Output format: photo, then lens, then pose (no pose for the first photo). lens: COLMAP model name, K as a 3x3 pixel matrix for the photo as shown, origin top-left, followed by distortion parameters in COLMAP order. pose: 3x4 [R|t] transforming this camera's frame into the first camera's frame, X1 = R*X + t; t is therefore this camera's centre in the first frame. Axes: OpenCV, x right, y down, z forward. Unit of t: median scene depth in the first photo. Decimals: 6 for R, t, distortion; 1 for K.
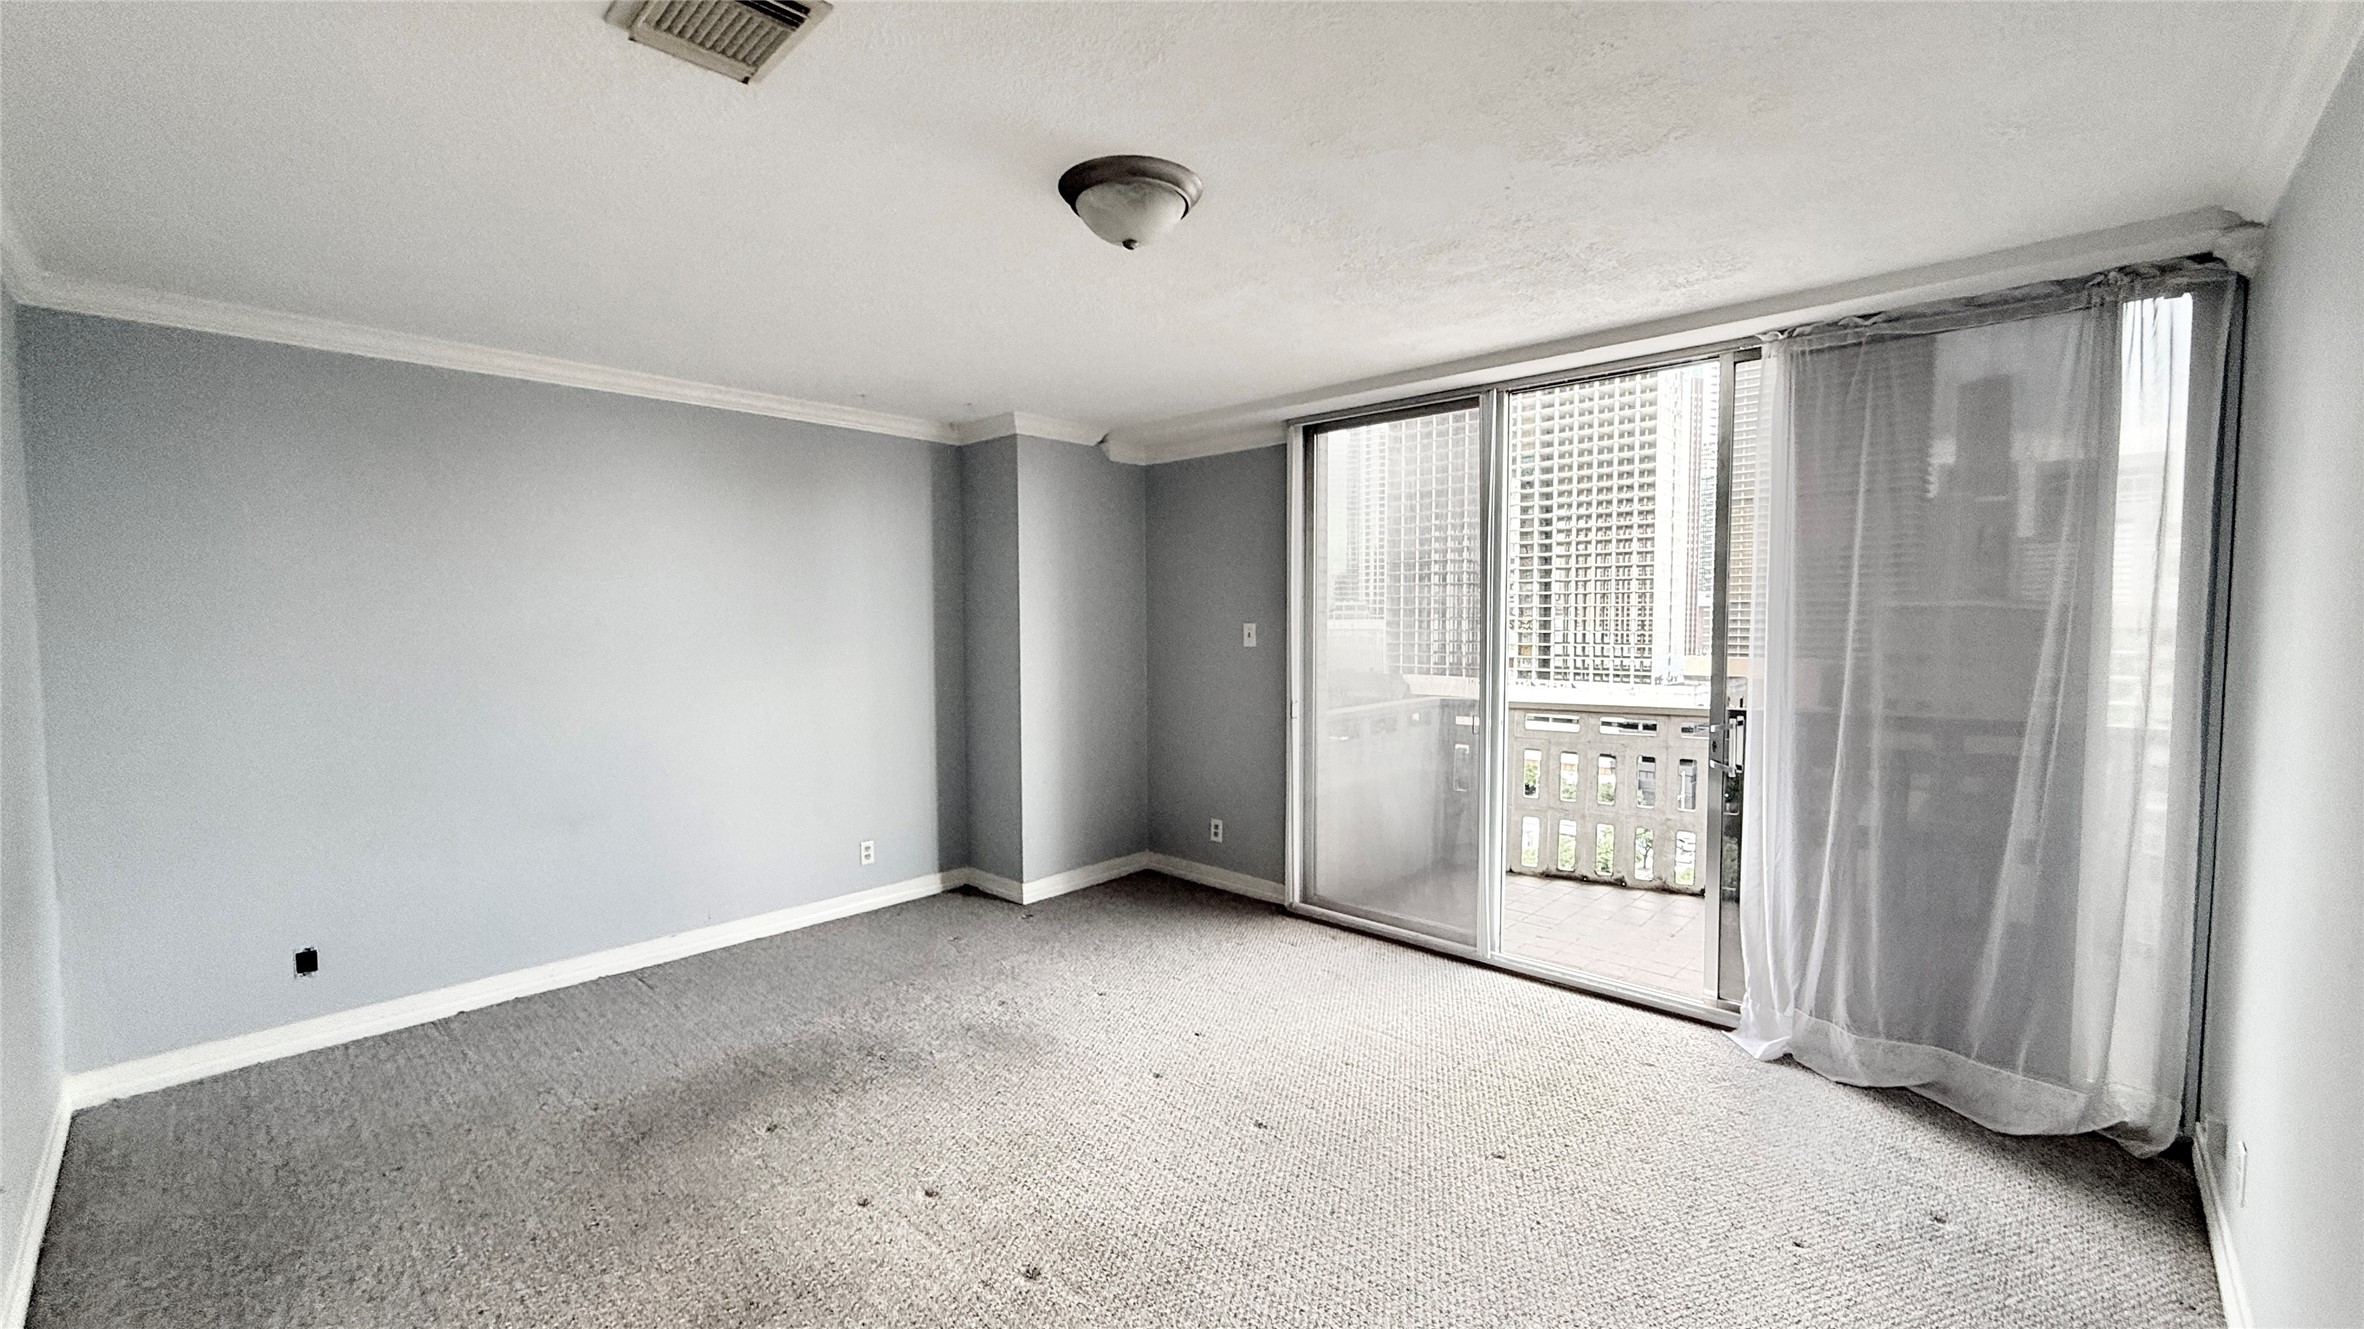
lens RADIAL K [[944.1, 0, 1175.5], [0, 944.1, 665.1], [0, 0, 1]] dist [0.000163, -0.000190]
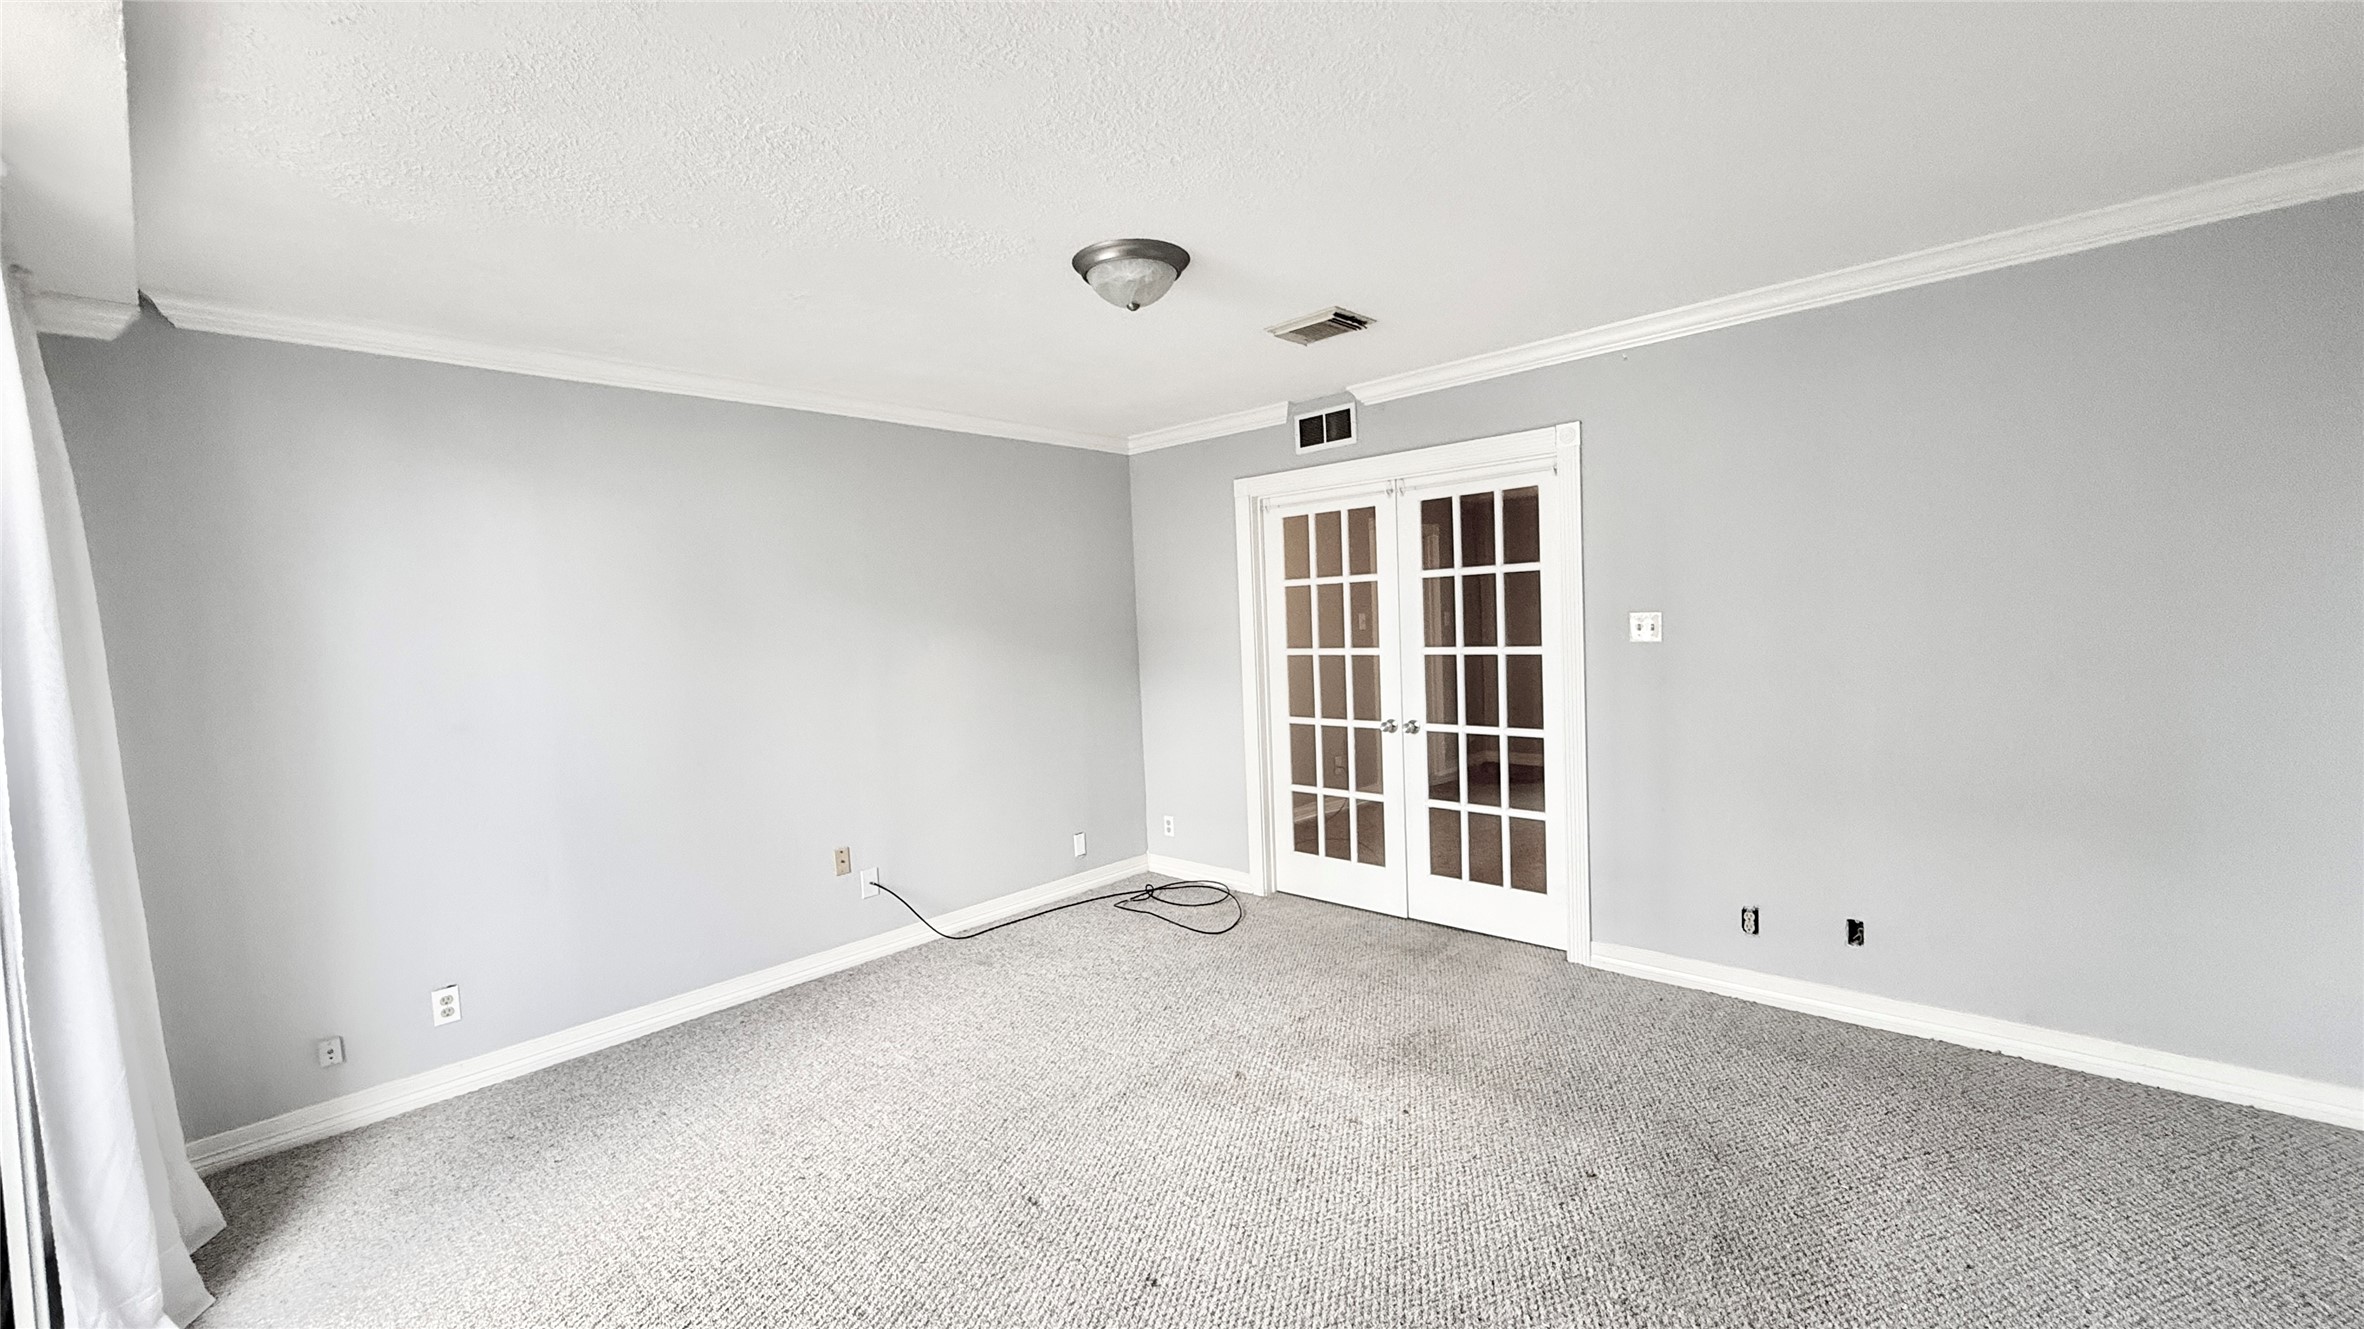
lens RADIAL K [[944.1, 0, 1175.5], [0, 944.1, 665.1], [0, 0, 1]] dist [0.000163, -0.000190]
pose [[-0.998636, 0.045728, -0.025218, -0.023310], [0.042948, 0.993910, 0.101481, -0.052038], [0.029705, 0.100260, -0.994518, 1.116051]]
